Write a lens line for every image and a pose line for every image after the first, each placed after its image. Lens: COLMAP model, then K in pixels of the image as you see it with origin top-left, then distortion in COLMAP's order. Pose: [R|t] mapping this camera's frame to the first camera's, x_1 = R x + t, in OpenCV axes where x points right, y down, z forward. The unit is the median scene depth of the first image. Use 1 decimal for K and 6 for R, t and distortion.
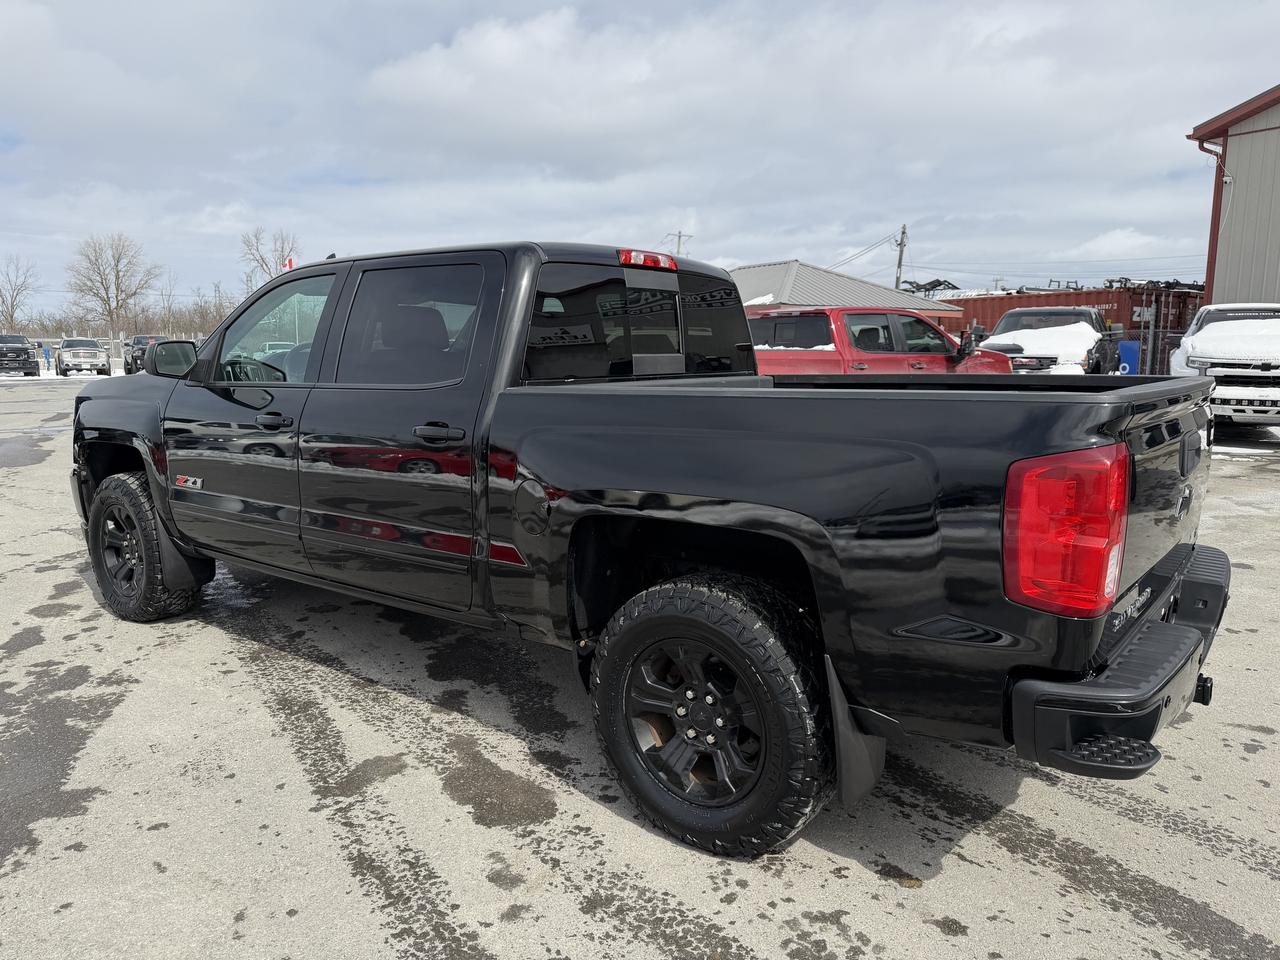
lens RADIAL K [[902.4, 0, 639.4], [0, 902.4, 487.9], [0, 0, 1]] dist [0.033362, -0.023325]
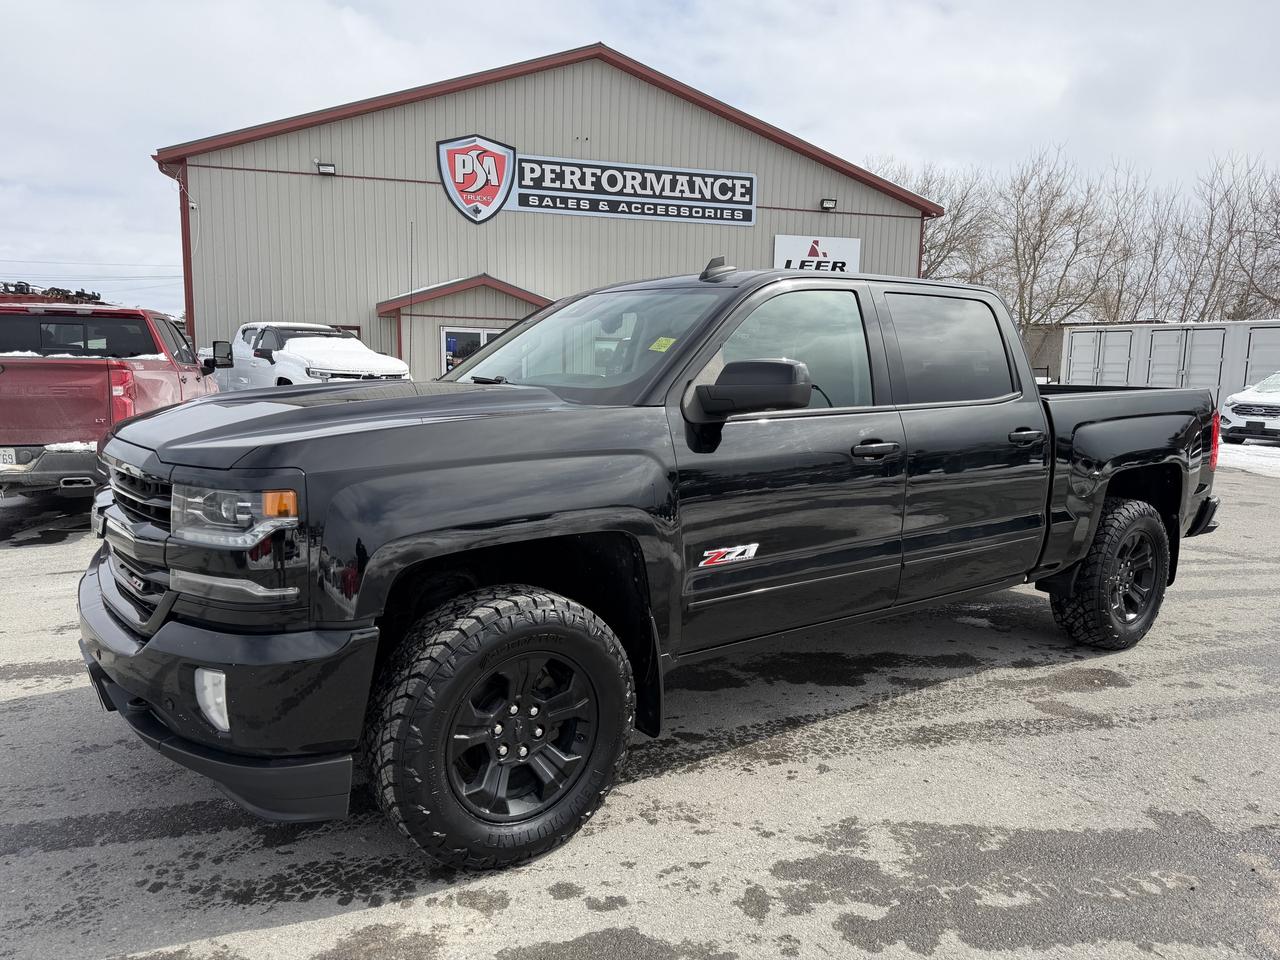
lens RADIAL K [[896.6, 0, 645.7], [0, 896.6, 489.5], [0, 0, 1]] dist [0.041123, -0.050666]
pose [[0.275941, -0.126497, 0.952814, -1.337526], [0.132798, 0.986813, 0.092551, -0.147739], [-0.951957, 0.100993, 0.289100, 0.973979]]
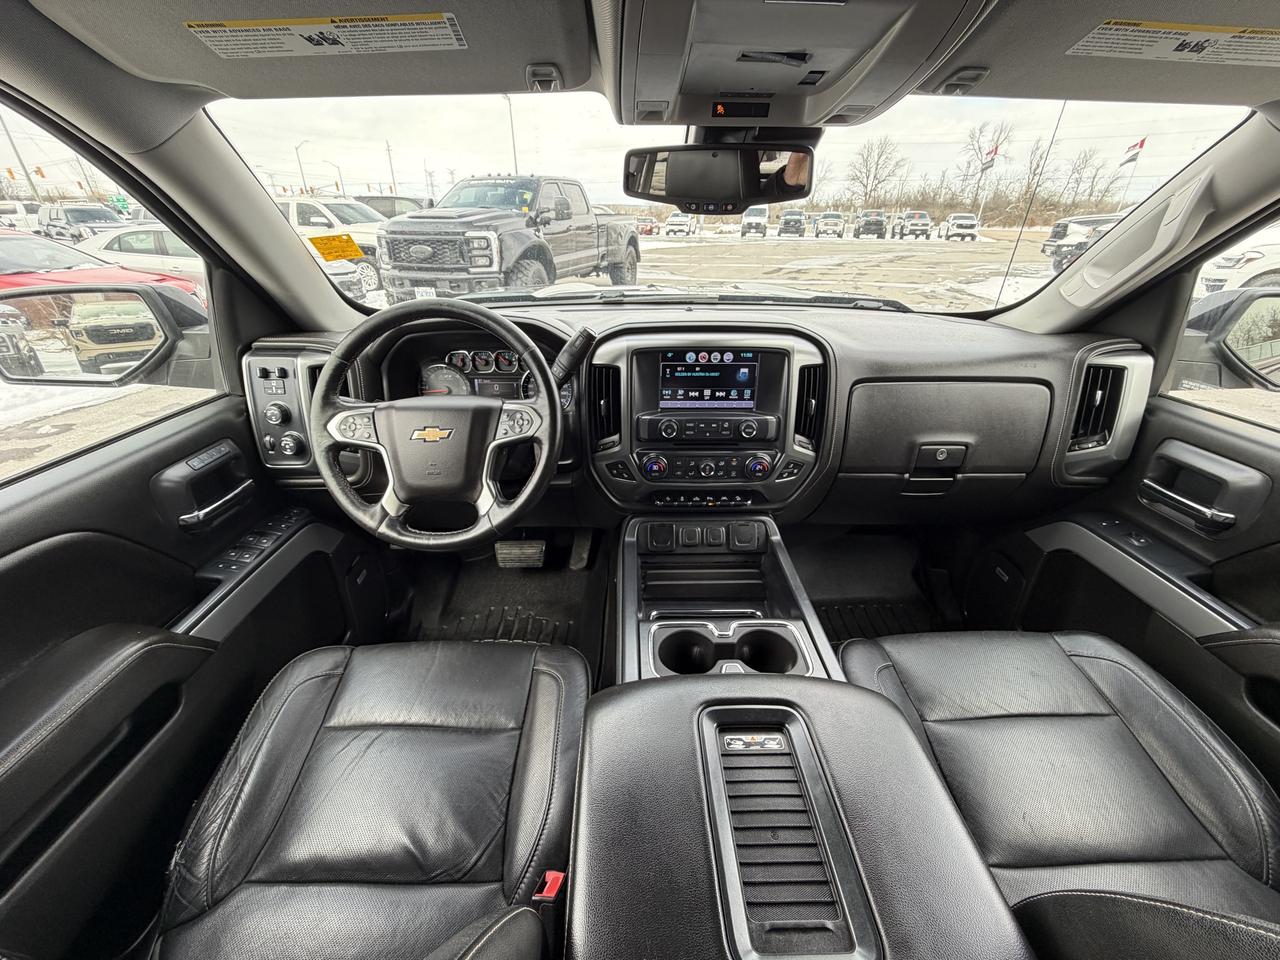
lens RADIAL K [[507.4, 0, 636.7], [0, 507.4, 482.5], [0, 0, 1]] dist [0.001147, -0.000320]
pose [[0.618035, 0.368620, -0.694372, -0.236167], [-0.124884, 0.918074, 0.376222, -0.213612], [0.776168, -0.145802, 0.613437, 1.139233]]
